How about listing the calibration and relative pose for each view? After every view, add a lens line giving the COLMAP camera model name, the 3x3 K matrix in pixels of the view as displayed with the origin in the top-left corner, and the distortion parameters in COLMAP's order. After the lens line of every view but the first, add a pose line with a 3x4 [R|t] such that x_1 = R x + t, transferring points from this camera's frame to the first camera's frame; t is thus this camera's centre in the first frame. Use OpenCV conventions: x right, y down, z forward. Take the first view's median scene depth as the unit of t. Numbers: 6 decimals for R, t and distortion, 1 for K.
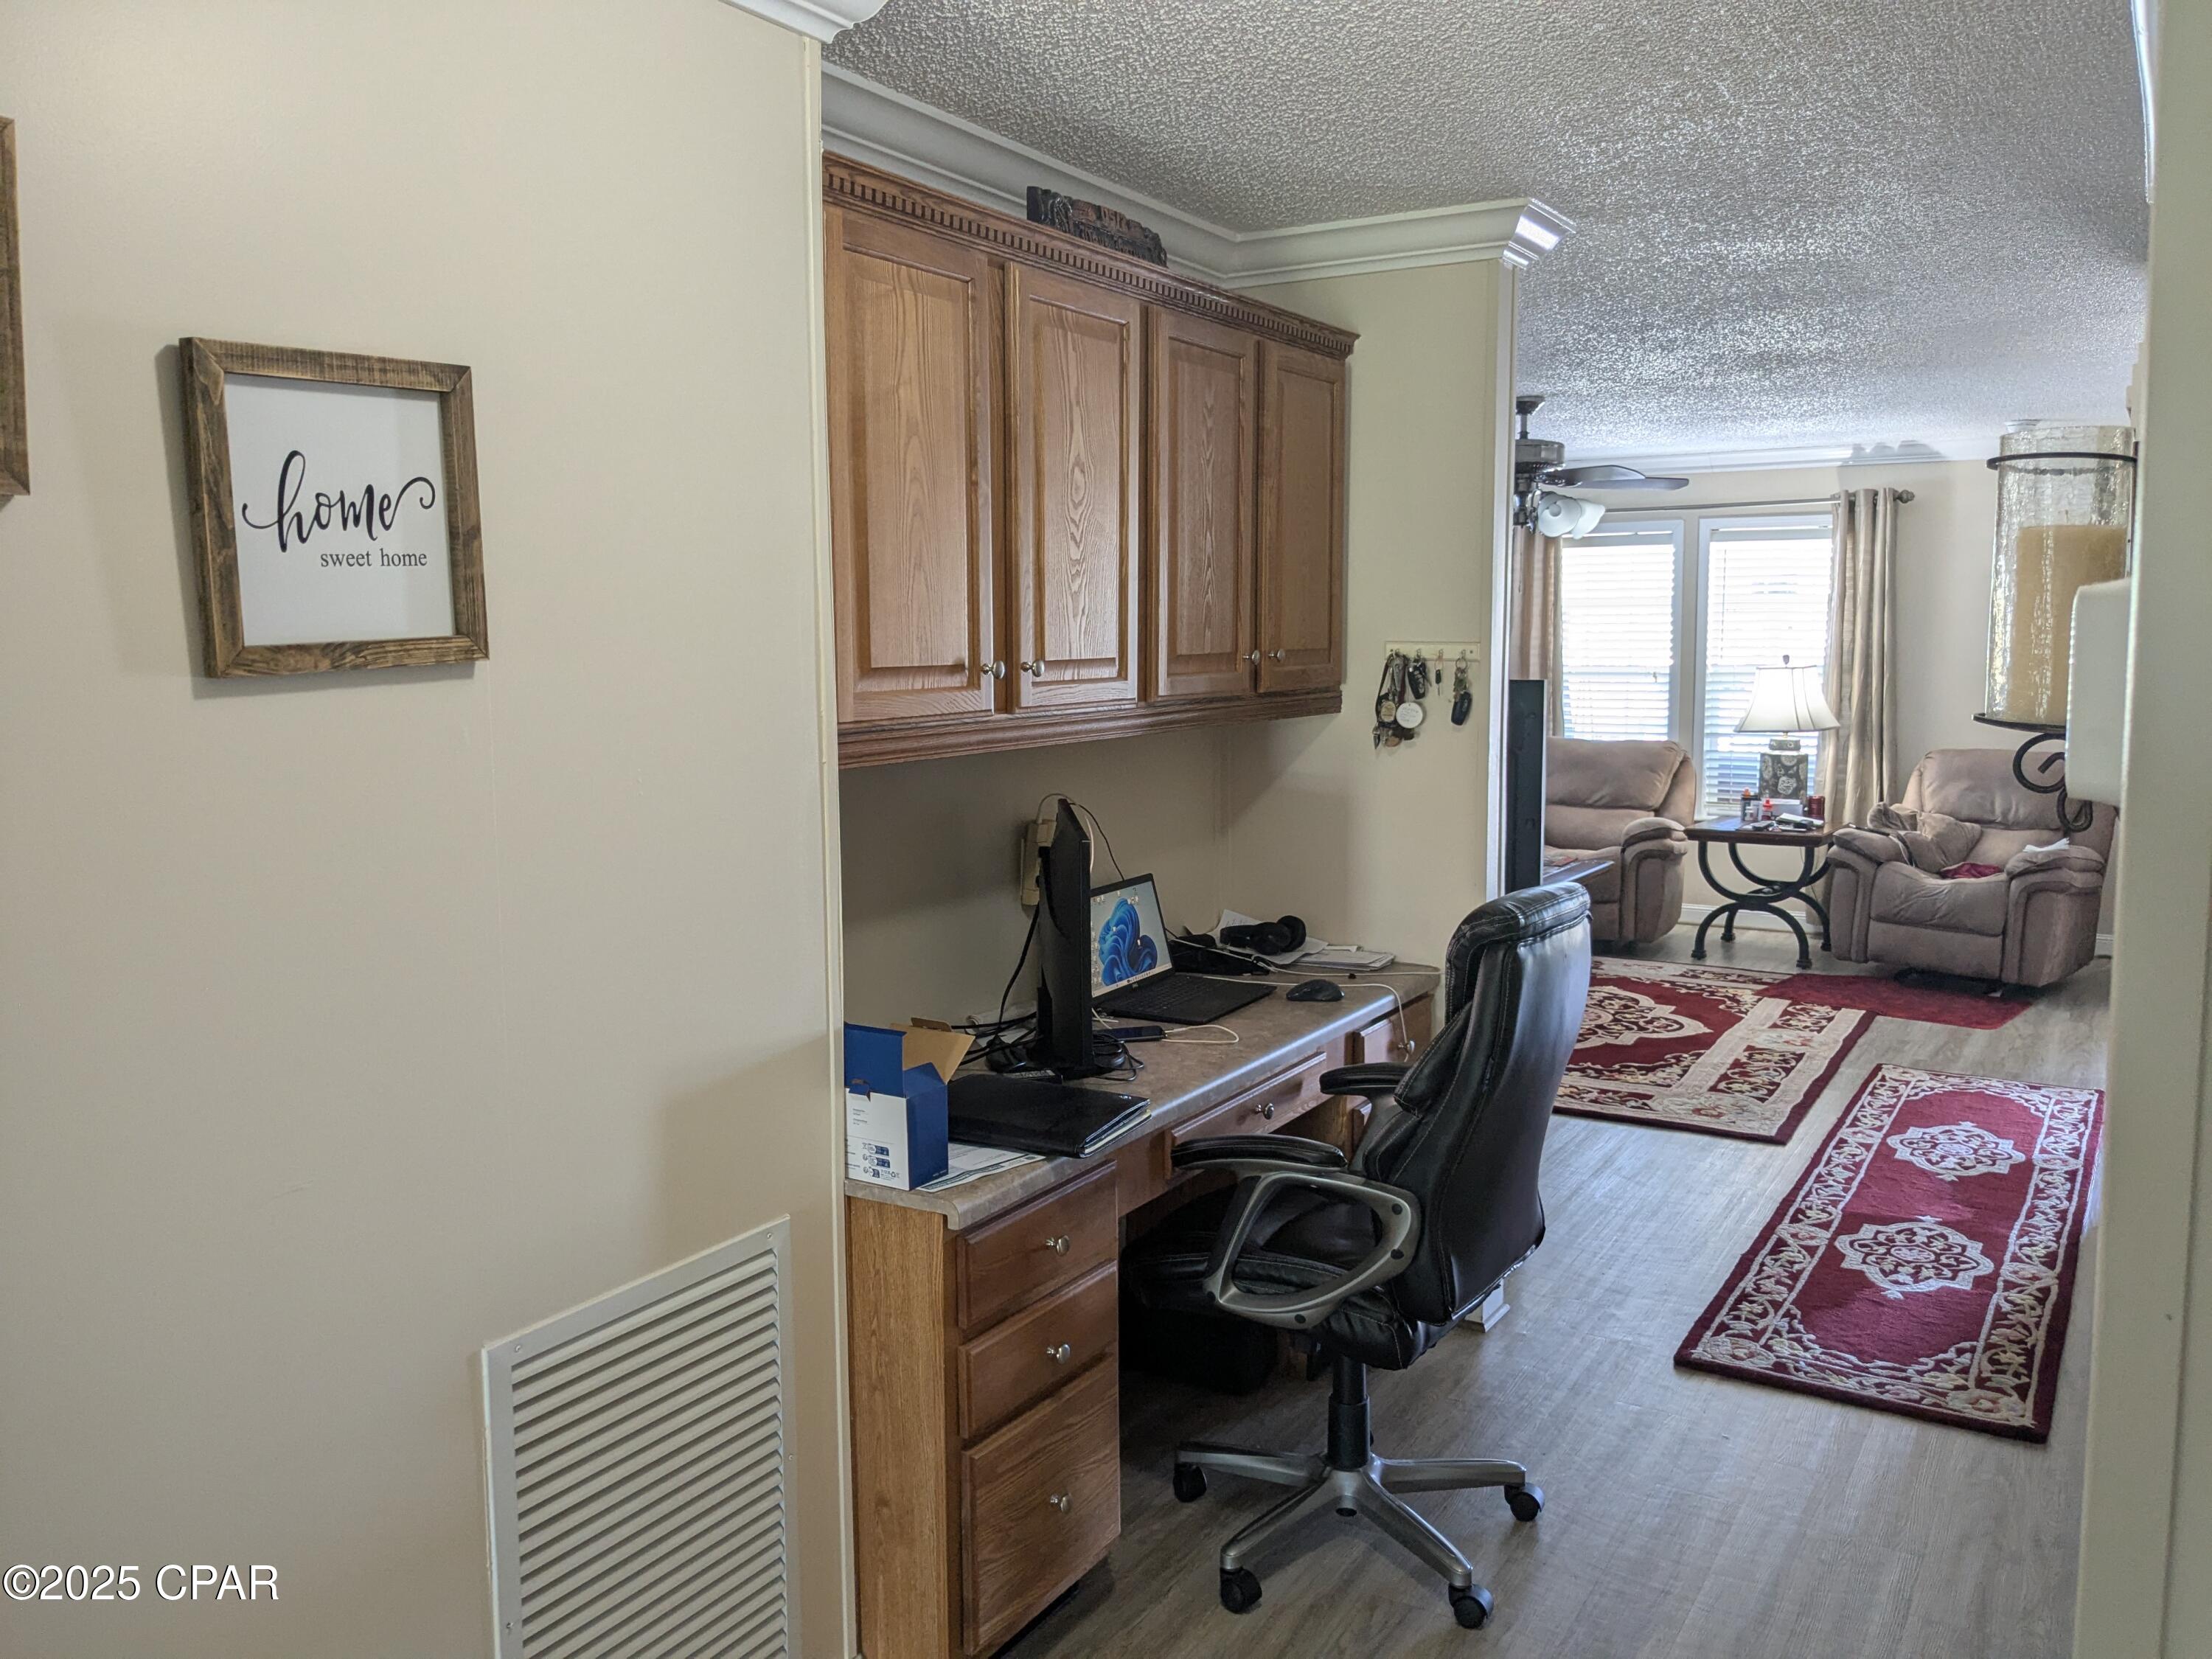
lens RADIAL K [[1748.7, 0, 1094.9], [0, 1748.7, 837.1], [0, 0, 1]] dist [0.056660, -0.081998]
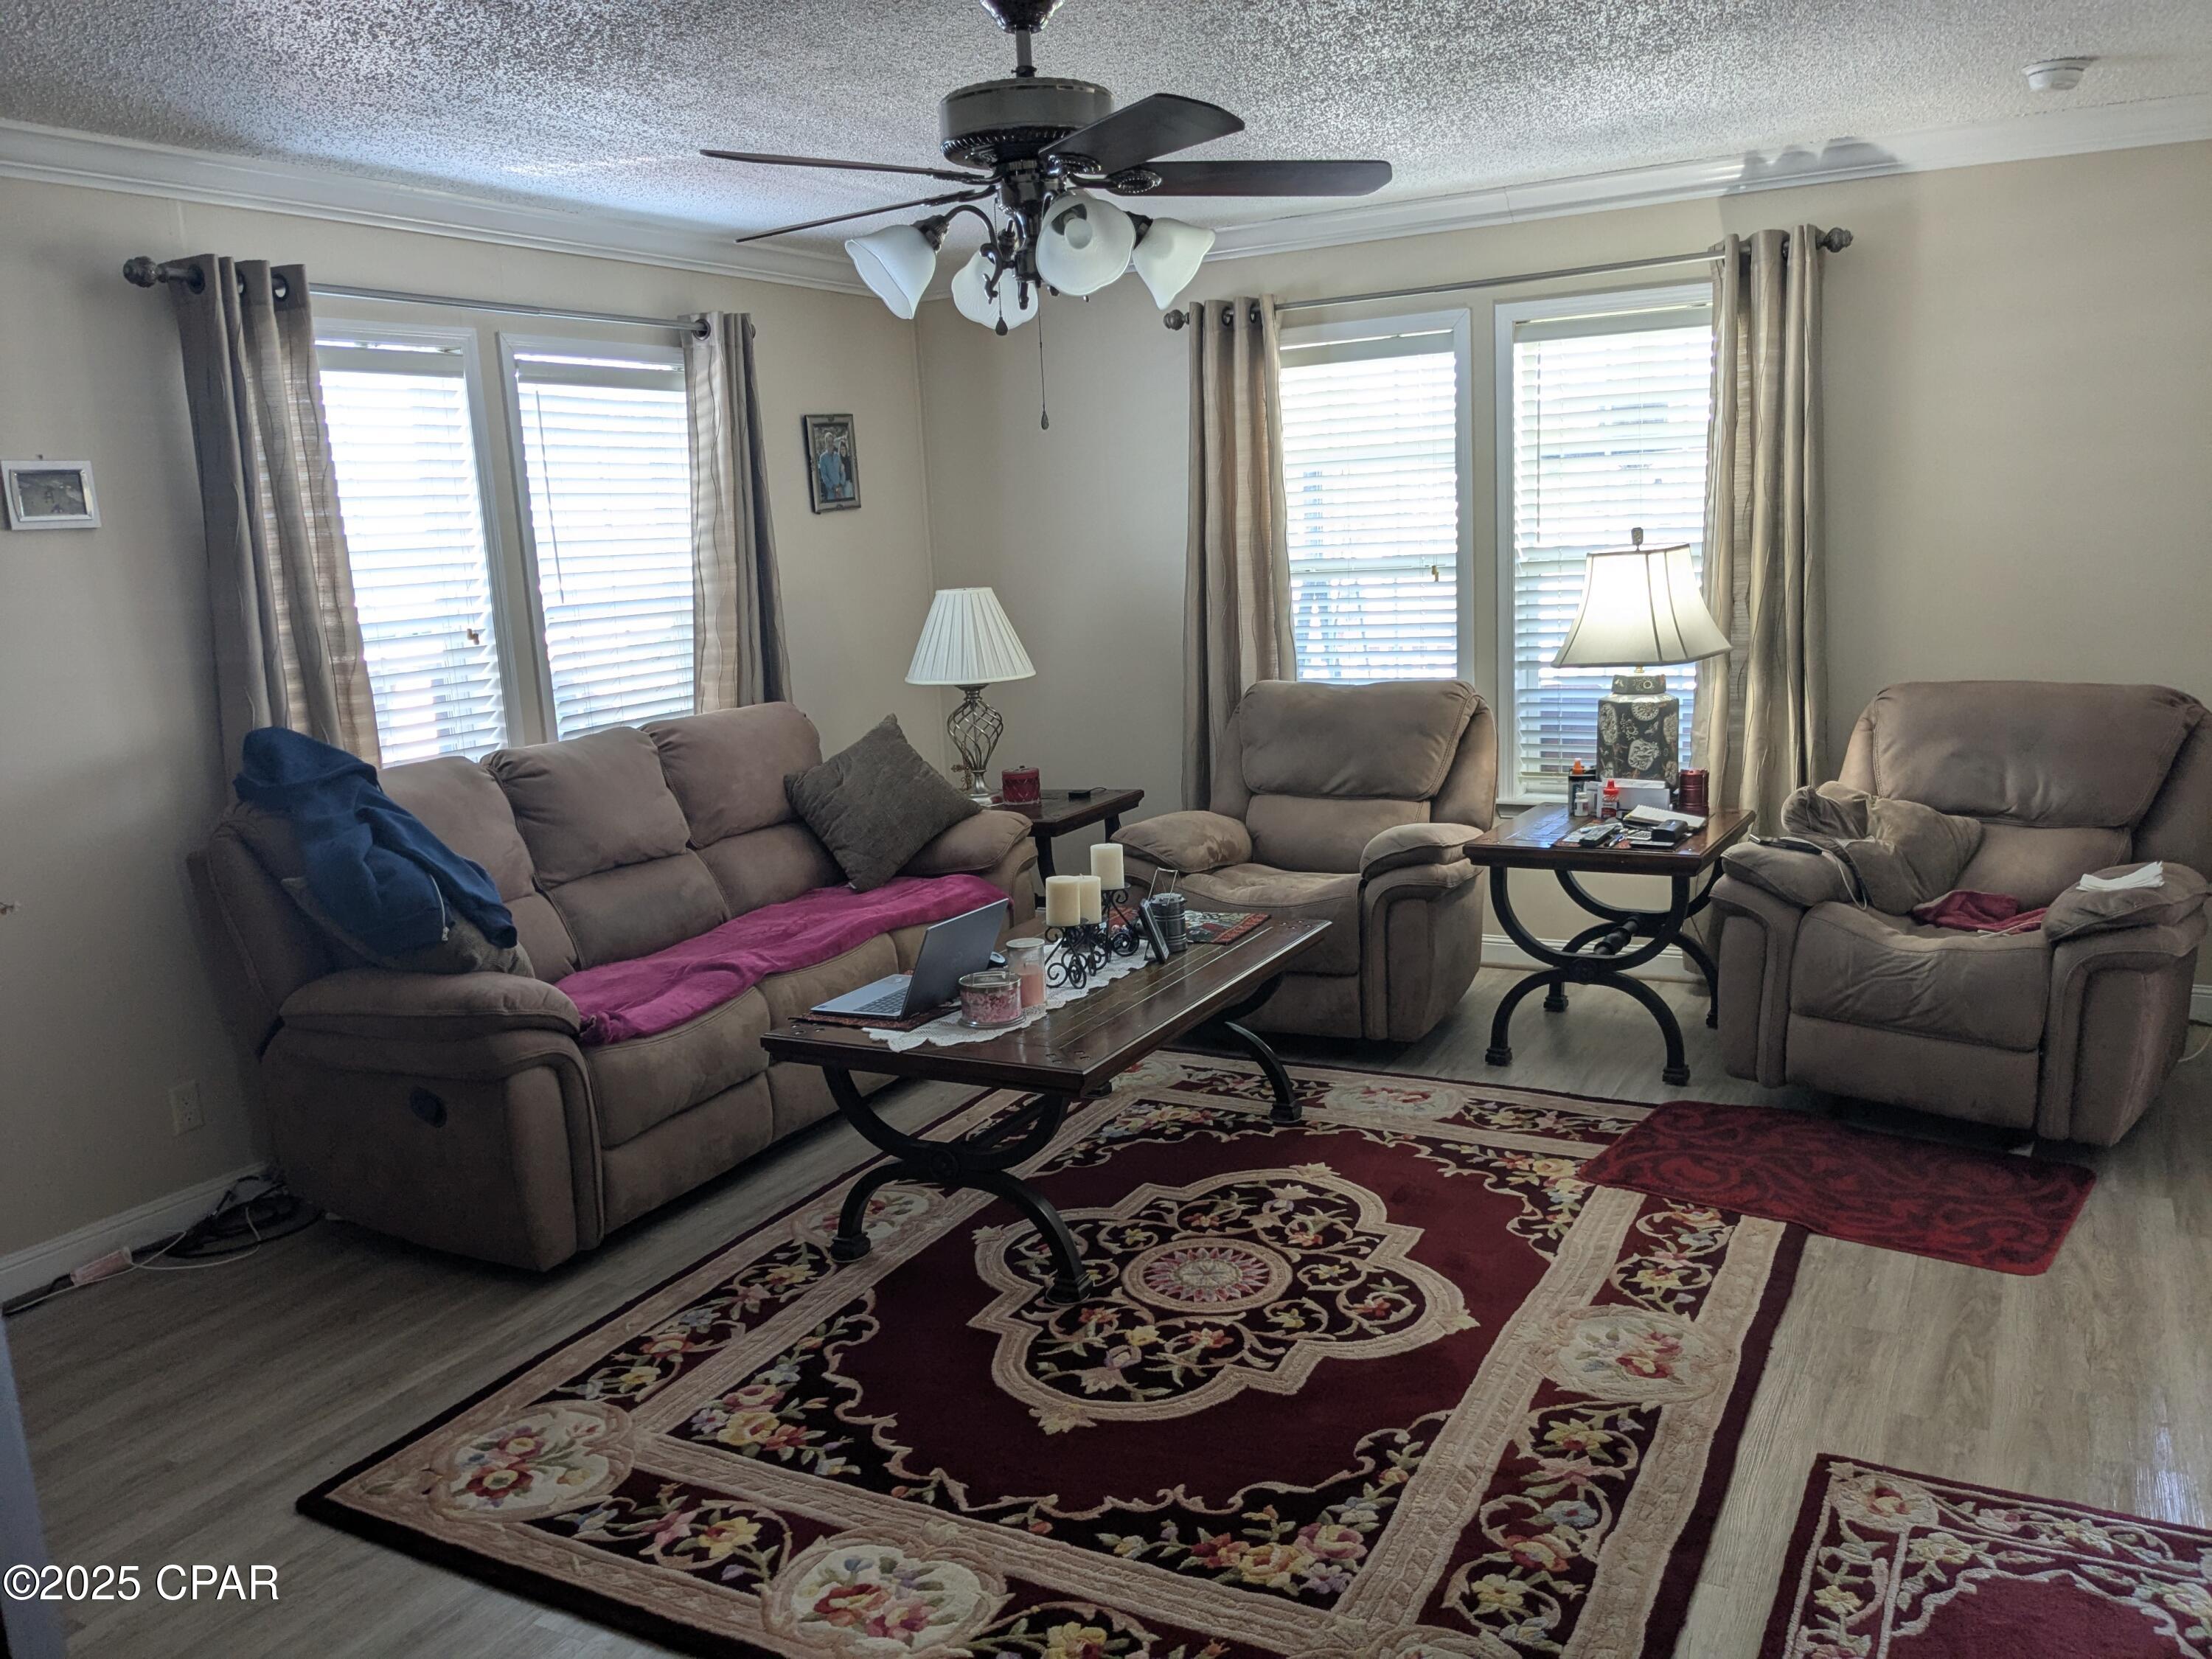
lens RADIAL K [[1721.0, 0, 1055.4], [0, 1721.0, 864.8], [0, 0, 1]] dist [0.045486, -0.066318]
pose [[0.998545, -0.050995, 0.017554, 0.193617], [0.049461, 0.995655, 0.078894, -0.049782], [-0.021501, -0.077911, 0.996728, 0.446090]]
